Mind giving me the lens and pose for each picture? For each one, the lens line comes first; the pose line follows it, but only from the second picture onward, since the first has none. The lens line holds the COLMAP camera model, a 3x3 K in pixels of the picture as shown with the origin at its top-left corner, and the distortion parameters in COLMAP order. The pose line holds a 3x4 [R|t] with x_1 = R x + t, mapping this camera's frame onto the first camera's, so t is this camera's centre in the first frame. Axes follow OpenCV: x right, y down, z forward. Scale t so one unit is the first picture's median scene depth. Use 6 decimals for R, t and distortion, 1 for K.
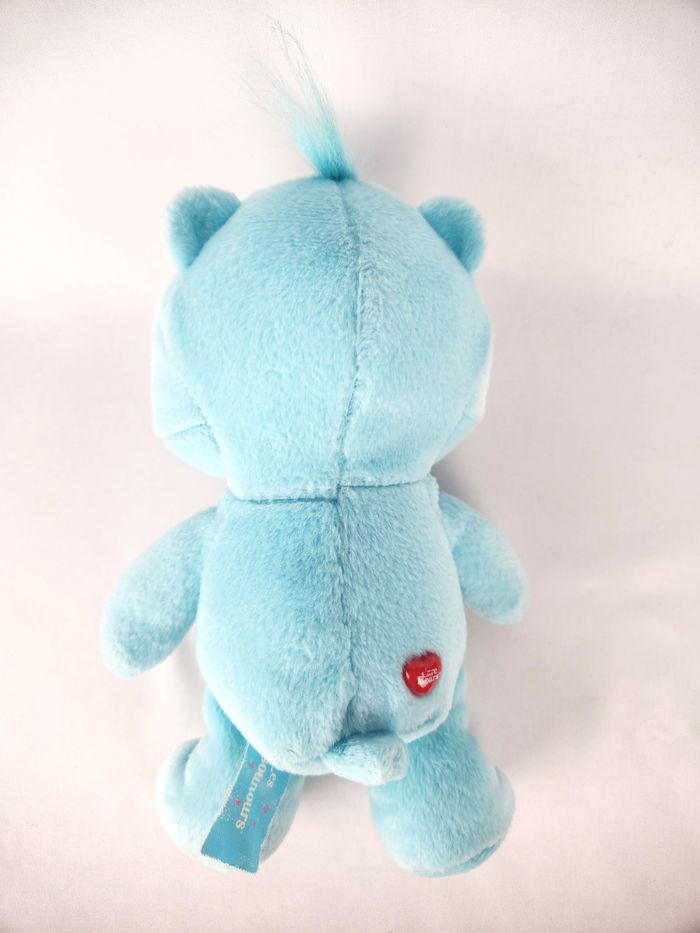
lens RADIAL K [[612.6, 0, 350.4], [0, 612.6, 465.1], [0, 0, 1]] dist [-0.014077, -0.029357]
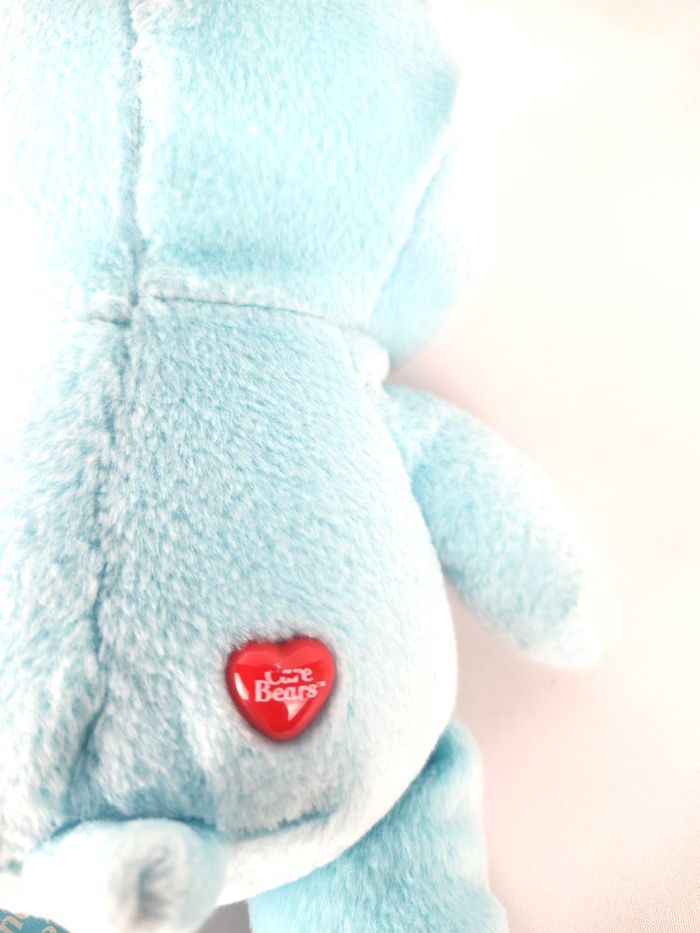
lens RADIAL K [[696.1, 0, 349.9], [0, 696.1, 467.1], [0, 0, 1]] dist [-0.060815, -0.004010]
pose [[0.976240, -0.047790, -0.211355, 0.275654], [-0.003221, 0.972069, -0.234674, 0.312382], [0.216667, 0.229779, 0.948819, 0.530666]]
